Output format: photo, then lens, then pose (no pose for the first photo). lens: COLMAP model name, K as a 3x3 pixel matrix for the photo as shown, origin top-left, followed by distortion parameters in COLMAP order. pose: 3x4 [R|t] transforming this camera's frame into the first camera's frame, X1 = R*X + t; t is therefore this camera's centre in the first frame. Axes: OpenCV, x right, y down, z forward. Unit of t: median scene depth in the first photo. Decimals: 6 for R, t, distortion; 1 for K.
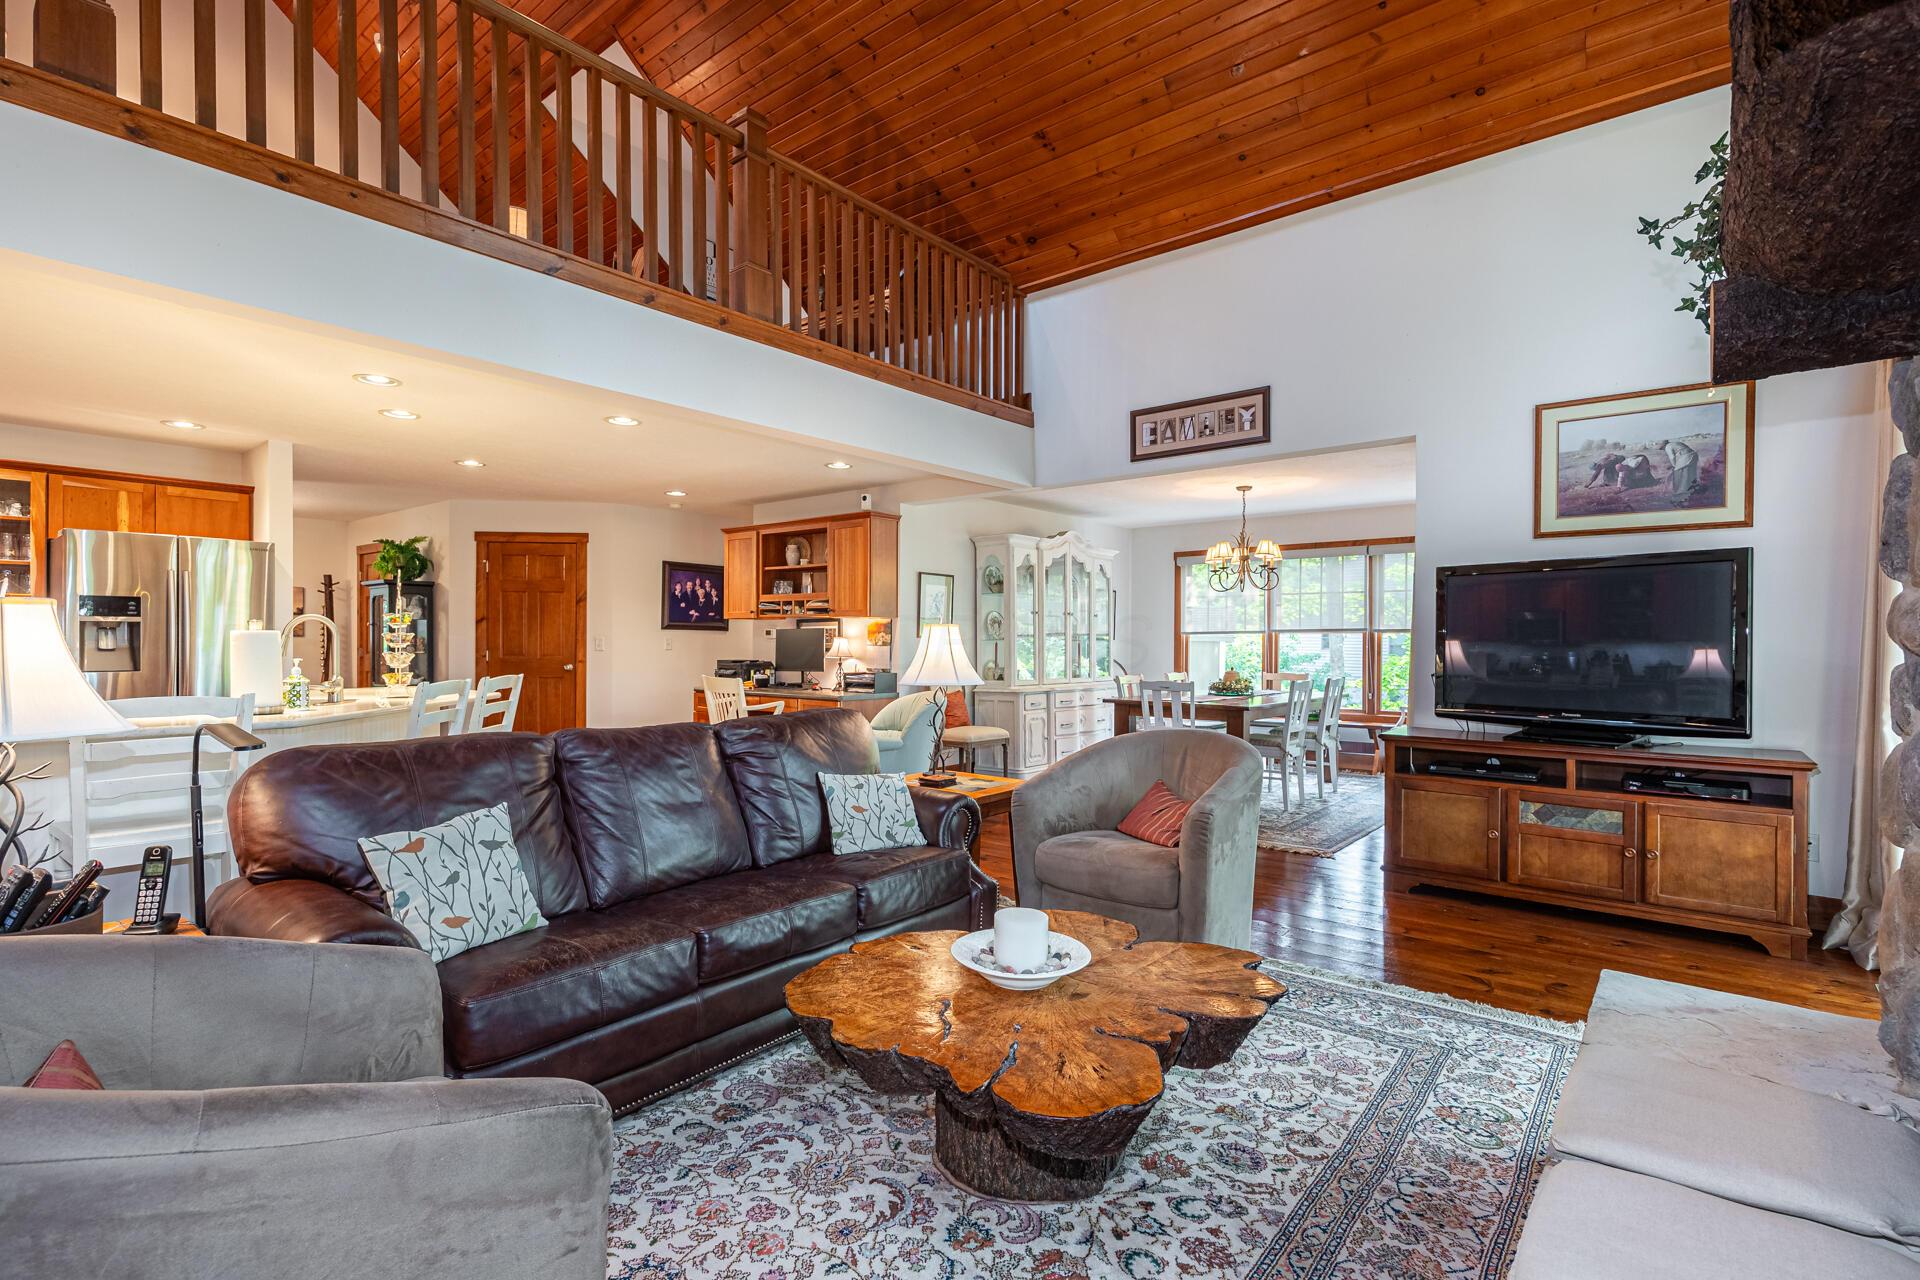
lens RADIAL K [[900.6, 0, 960.0], [0, 900.6, 640.0], [0, 0, 1]] dist [0.006344, 0.000773]
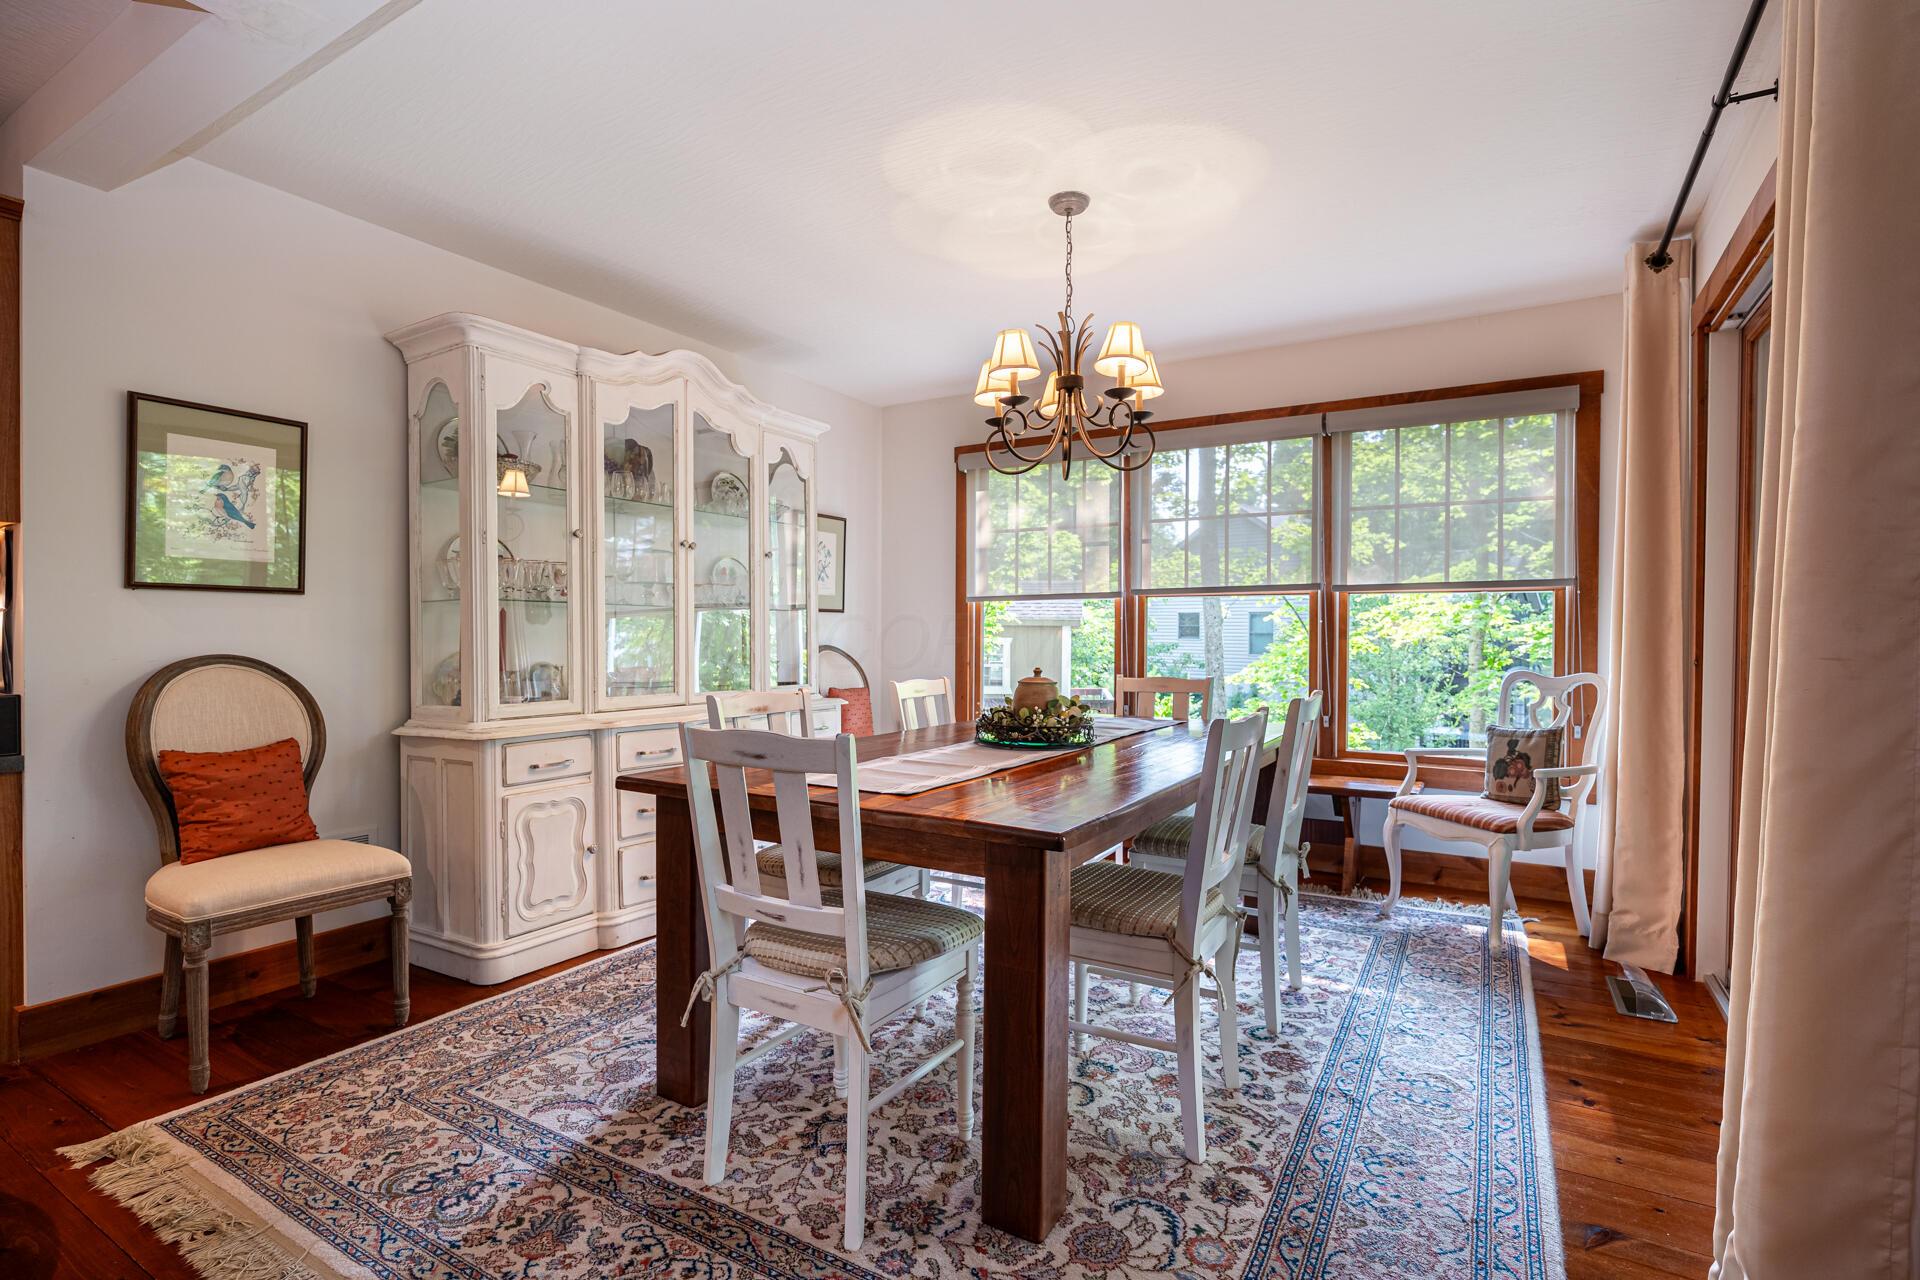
lens RADIAL K [[905.5, 0, 960.0], [0, 905.5, 640.0], [0, 0, 1]] dist [-0.008145, -0.000340]
pose [[0.988022, -0.002651, 0.154292, 0.193267], [0.001078, 0.999947, 0.010274, 0.012945], [-0.154311, -0.009984, 0.987972, 0.577651]]
